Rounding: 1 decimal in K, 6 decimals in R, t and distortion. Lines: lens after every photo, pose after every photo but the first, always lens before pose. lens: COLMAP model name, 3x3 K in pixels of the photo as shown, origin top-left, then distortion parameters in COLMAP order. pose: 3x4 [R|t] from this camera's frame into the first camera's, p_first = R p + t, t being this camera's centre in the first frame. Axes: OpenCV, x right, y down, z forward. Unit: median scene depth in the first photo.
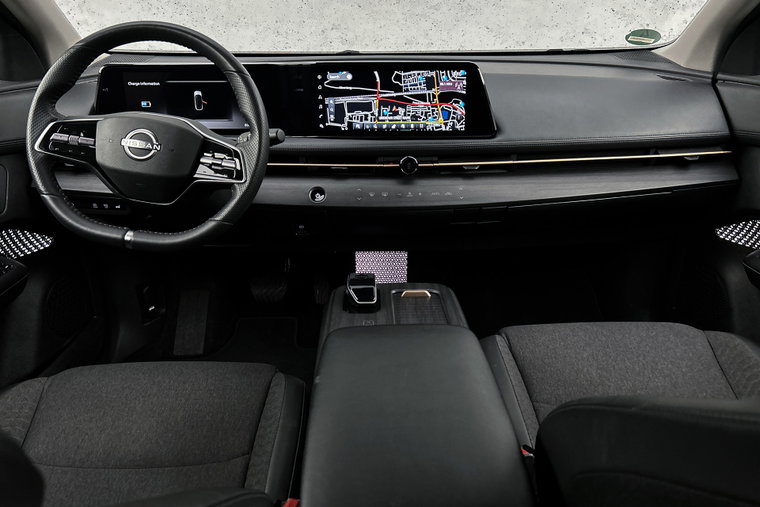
lens RADIAL K [[576.7, 0, 381.4], [0, 576.7, 259.5], [0, 0, 1]] dist [0.060348, -0.070889]
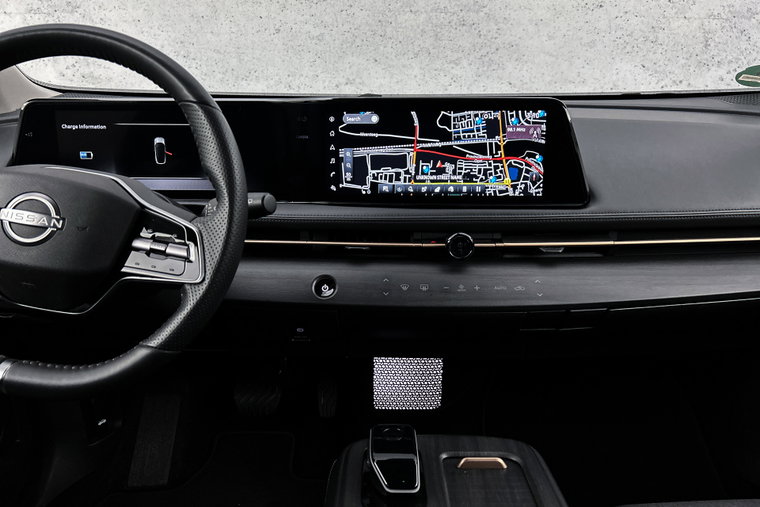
lens RADIAL K [[576.7, 0, 378.2], [0, 576.7, 260.4], [0, 0, 1]] dist [0.060348, -0.070889]
pose [[0.999682, 0.013308, -0.021438, -0.033986], [-0.015232, 0.995621, -0.092230, -0.081965], [0.020117, 0.092527, 0.995507, 0.323792]]
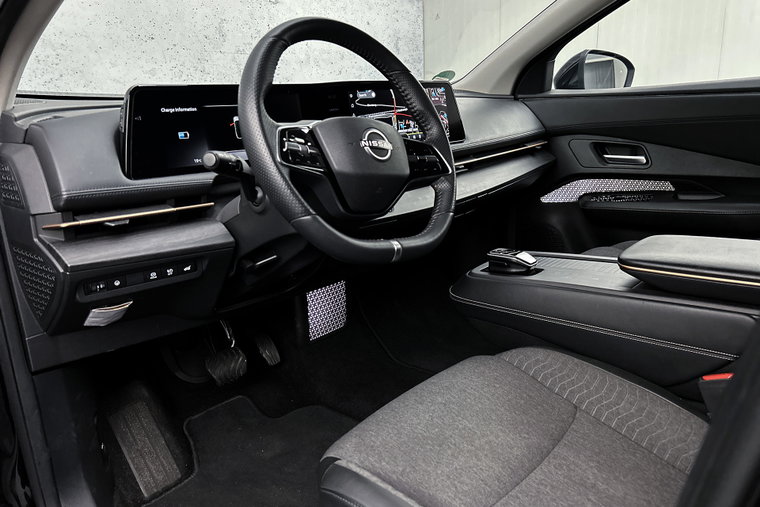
lens RADIAL K [[576.7, 0, 387.5], [0, 576.7, 257.8], [0, 0, 1]] dist [0.060348, -0.070889]
pose [[0.669370, -0.212814, 0.711796, -0.840569], [0.320323, 0.947136, -0.018053, -0.008098], [-0.670326, 0.240089, 0.702154, 0.314304]]
